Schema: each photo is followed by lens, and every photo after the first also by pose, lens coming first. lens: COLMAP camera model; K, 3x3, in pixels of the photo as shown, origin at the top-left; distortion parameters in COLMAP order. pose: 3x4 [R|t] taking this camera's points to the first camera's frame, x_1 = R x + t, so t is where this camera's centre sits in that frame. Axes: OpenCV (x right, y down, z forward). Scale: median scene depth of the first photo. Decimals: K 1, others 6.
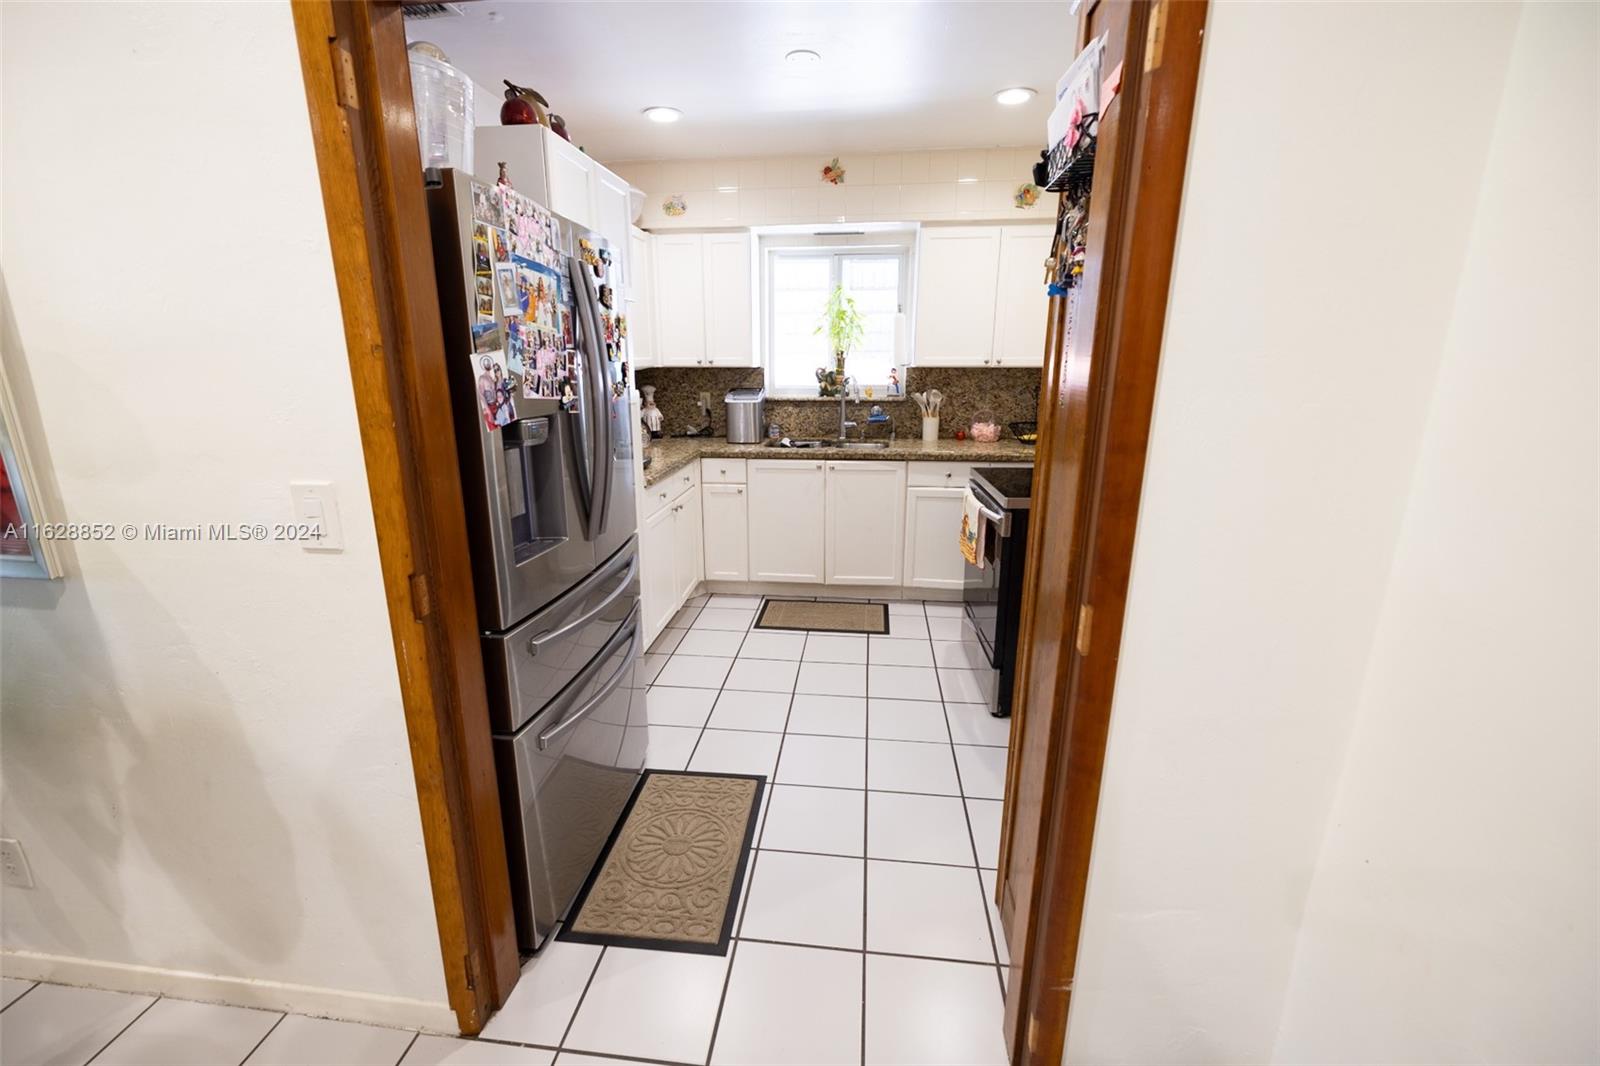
lens RADIAL K [[664.9, 0, 785.0], [0, 664.9, 527.2], [0, 0, 1]] dist [0.000418, -0.000794]
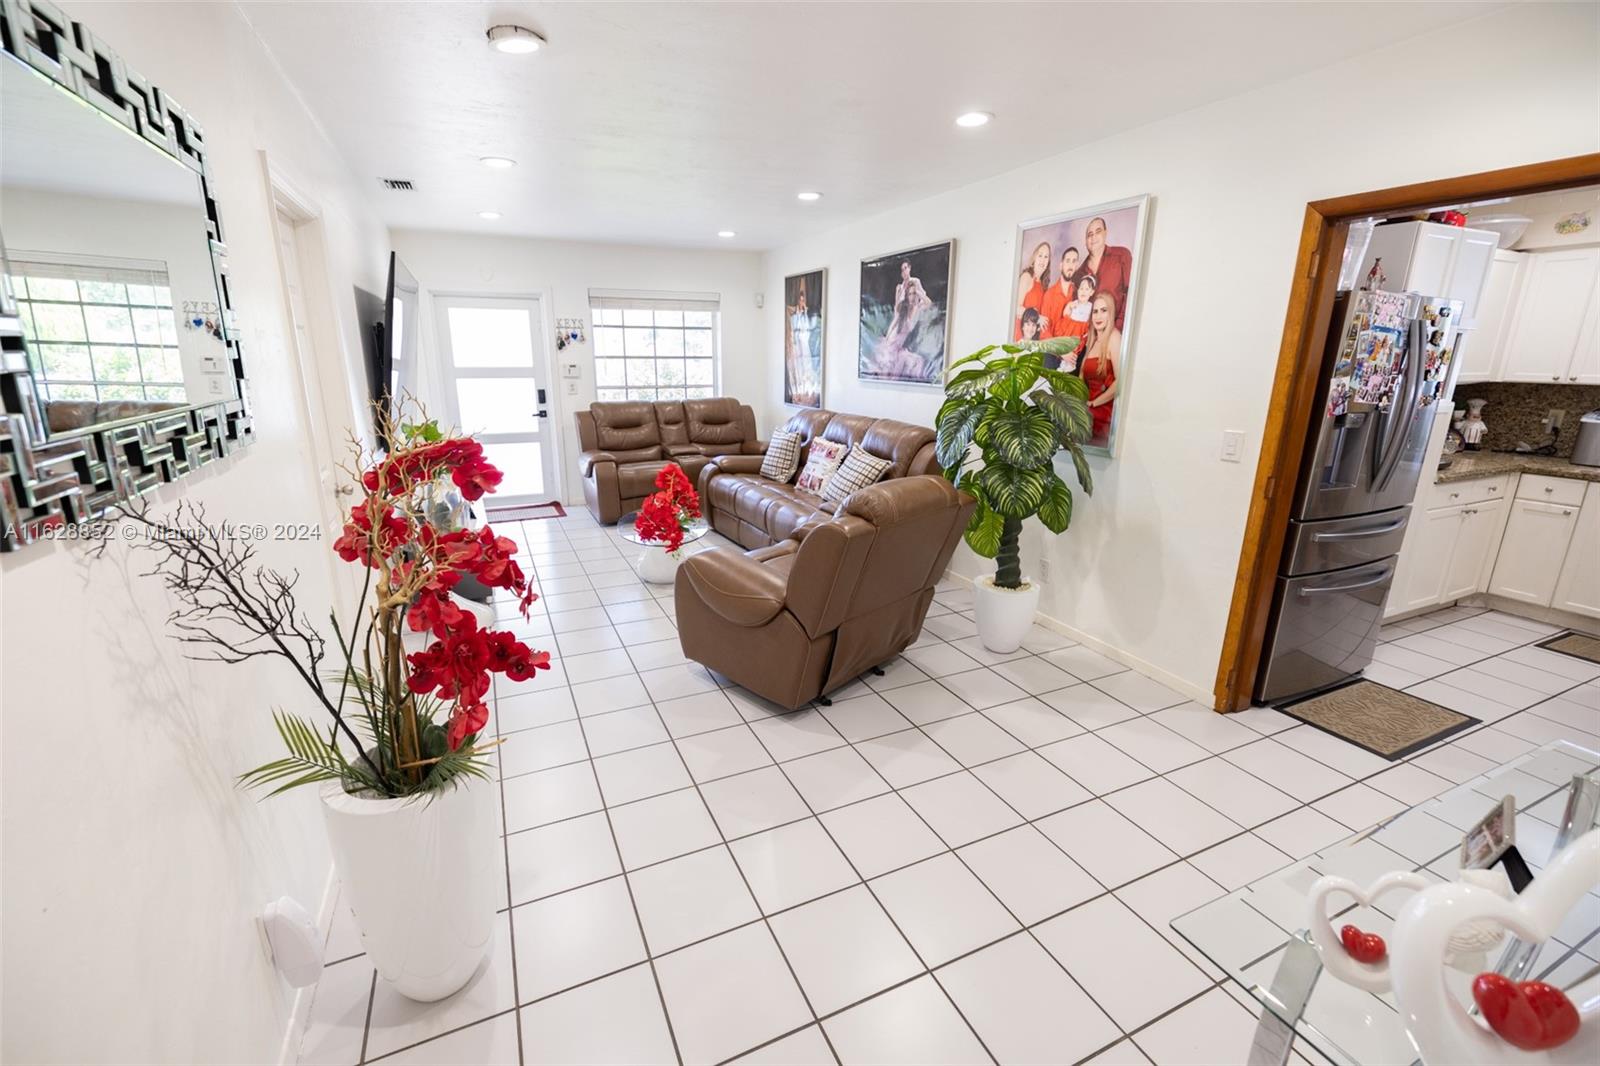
lens RADIAL K [[664.9, 0, 785.0], [0, 664.9, 527.2], [0, 0, 1]] dist [0.000418, -0.000794]
pose [[0.519851, 0.223036, -0.824627, 0.316346], [-0.219520, 0.967777, 0.123367, 0.214457], [0.825570, 0.116889, 0.552061, -1.050775]]
